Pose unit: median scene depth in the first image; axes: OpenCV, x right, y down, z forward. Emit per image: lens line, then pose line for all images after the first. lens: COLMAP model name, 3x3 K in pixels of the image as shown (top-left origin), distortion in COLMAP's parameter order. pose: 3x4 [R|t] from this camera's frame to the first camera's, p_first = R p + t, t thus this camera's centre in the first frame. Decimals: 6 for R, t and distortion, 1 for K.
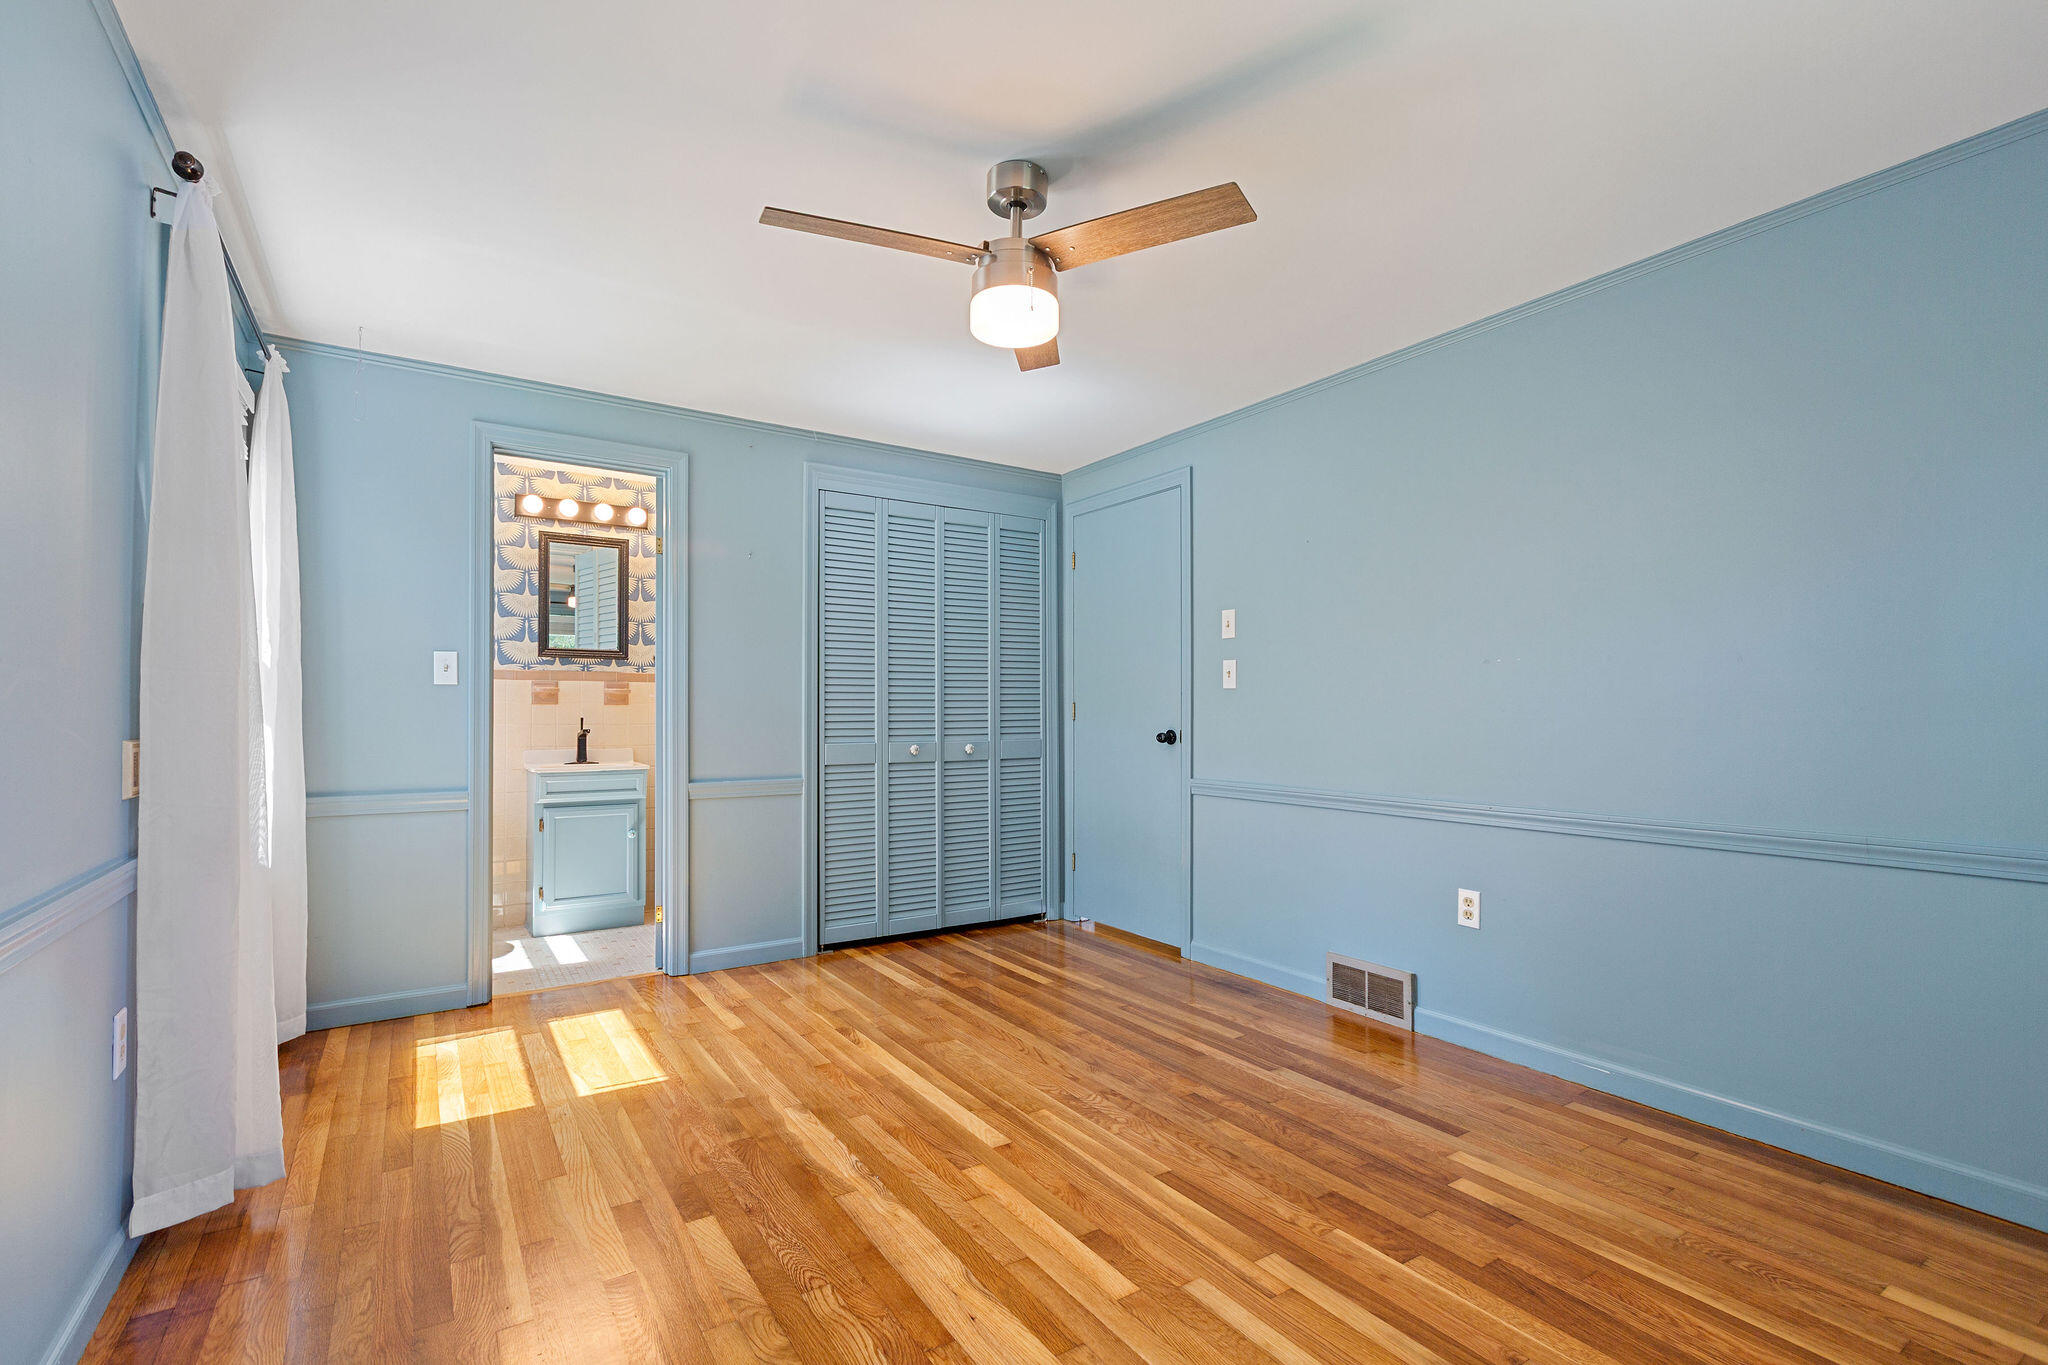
lens RADIAL K [[925.6, 0, 1015.3], [0, 925.6, 683.4], [0, 0, 1]] dist [-0.000204, -0.000201]
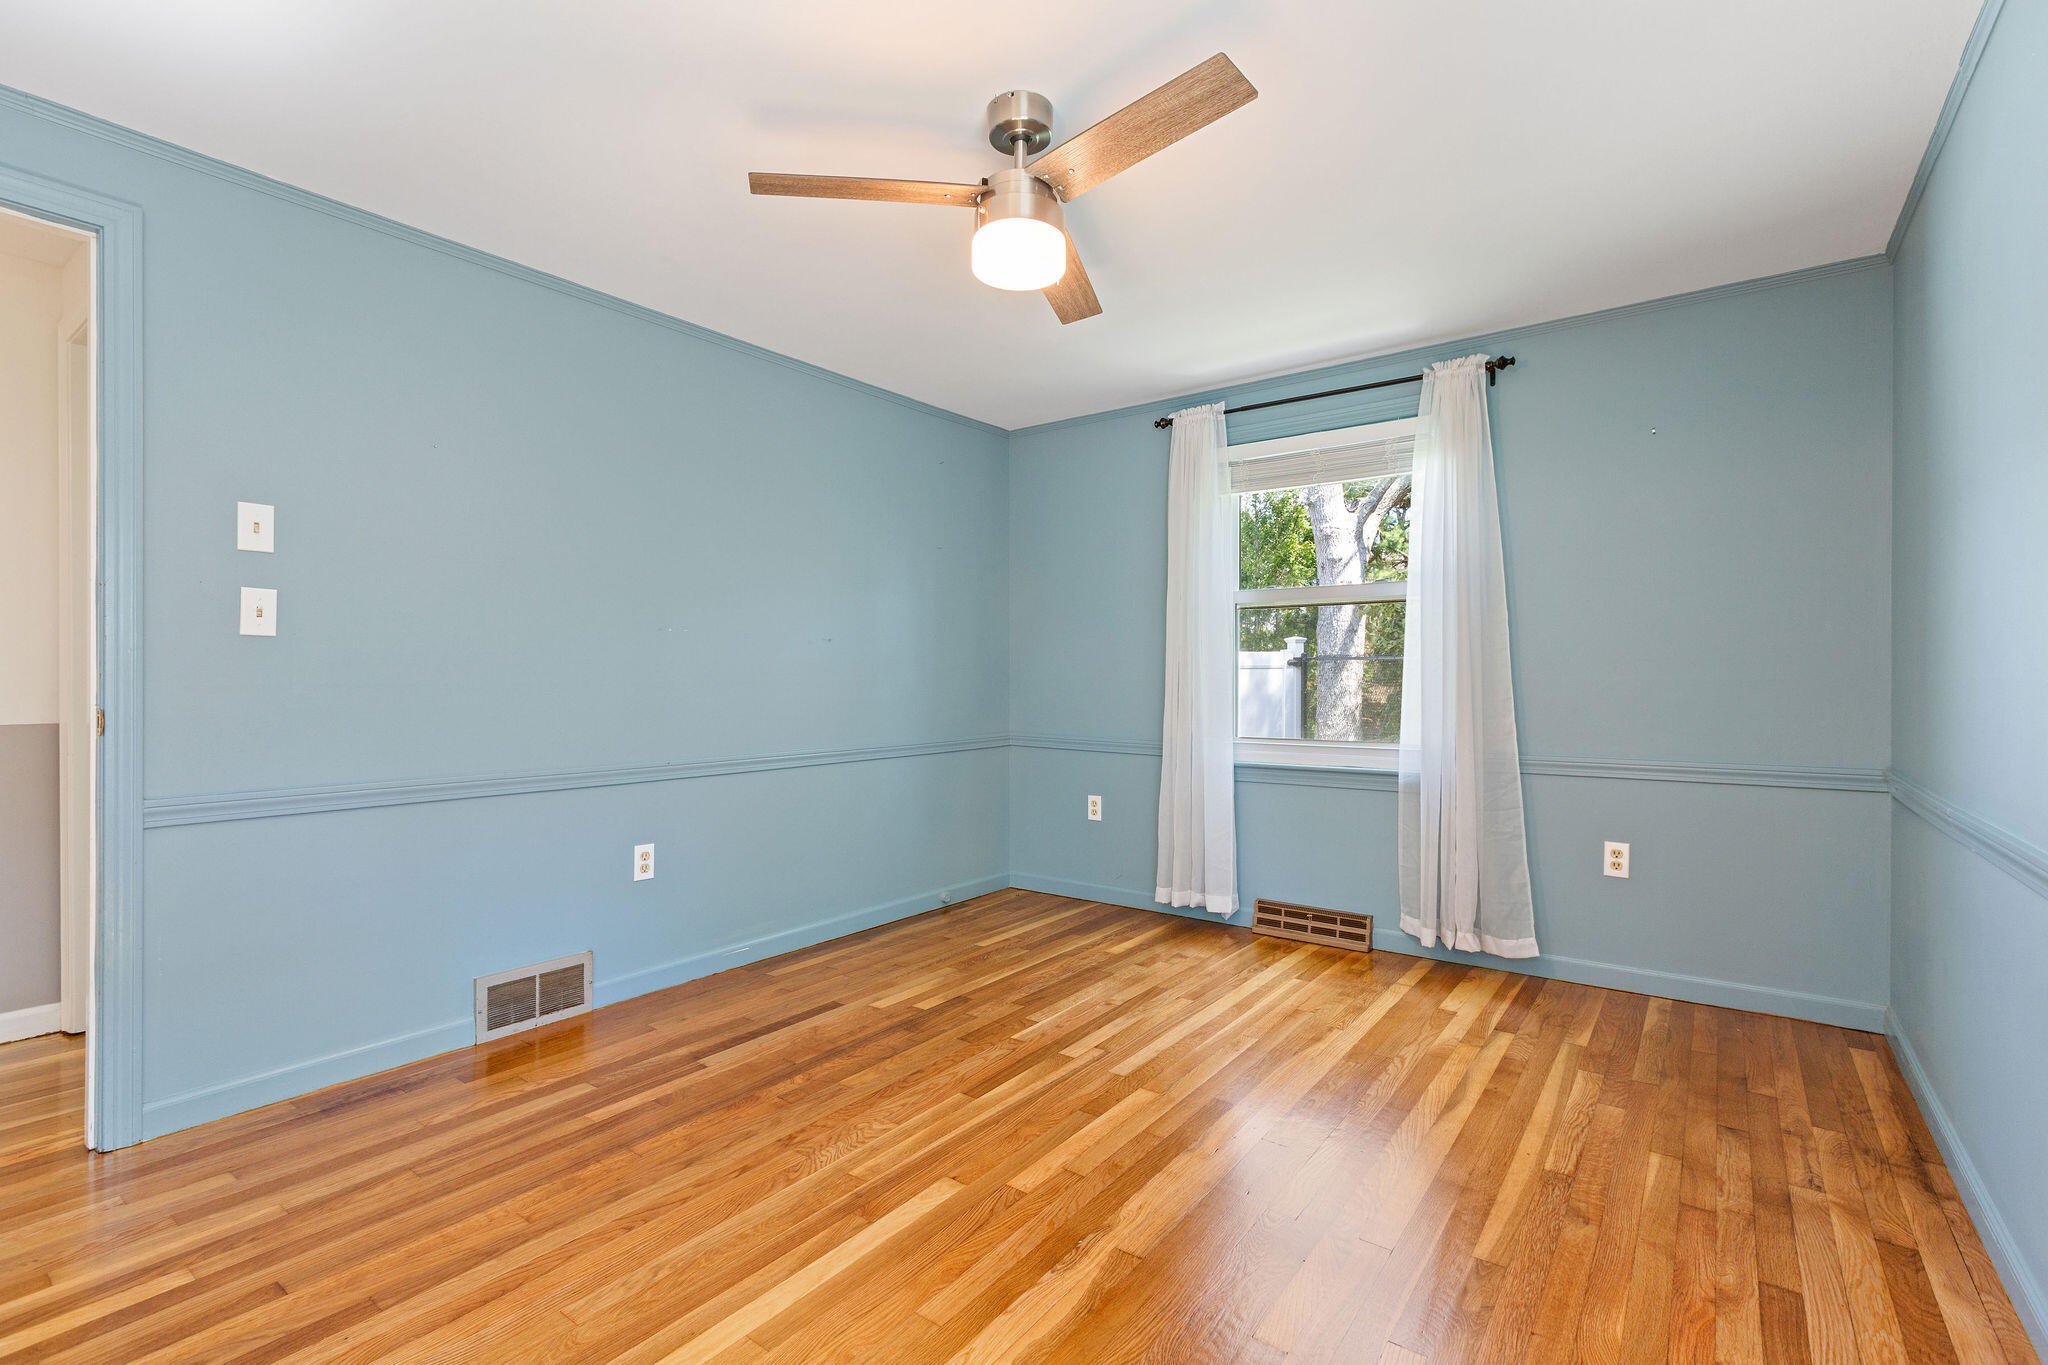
lens RADIAL K [[925.6, 0, 1015.3], [0, 925.6, 683.4], [0, 0, 1]] dist [-0.000204, -0.000201]
pose [[-0.340601, -0.002445, 0.940205, -0.819152], [-0.027552, 0.999593, -0.007382, 0.045067], [-0.939804, -0.028418, -0.340530, 1.231896]]
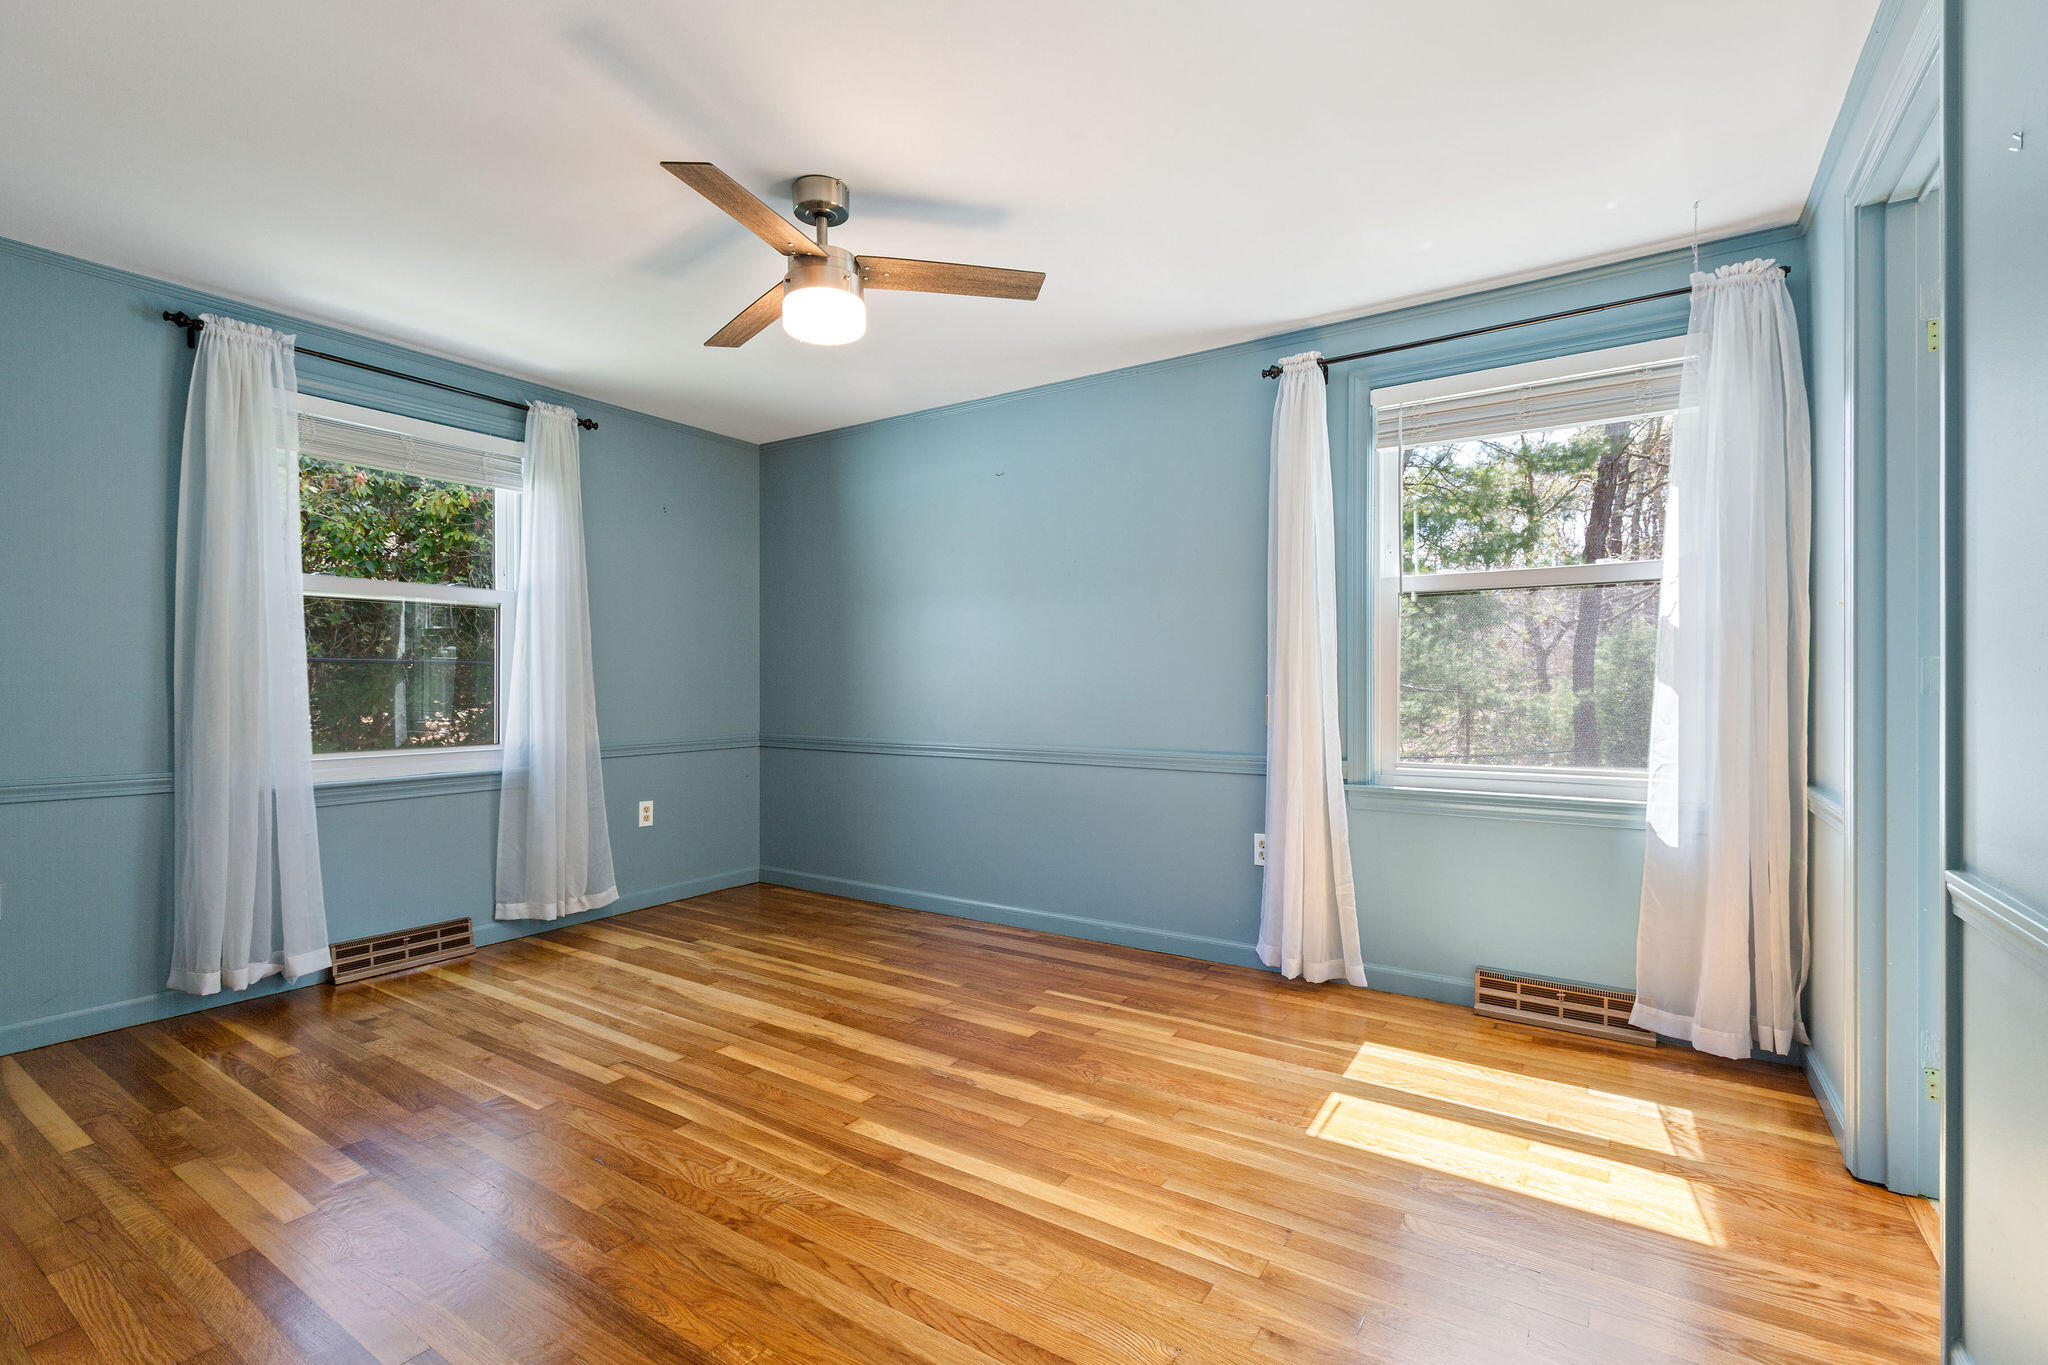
lens RADIAL K [[916.3, 0, 1009.1], [0, 916.3, 680.0], [0, 0, 1]] dist [-0.000047, 0.000239]
pose [[-0.920336, 0.000135, -0.391128, 0.206680], [0.013342, 0.999429, -0.031049, 0.066439], [0.390900, -0.033794, -0.919812, 1.931730]]
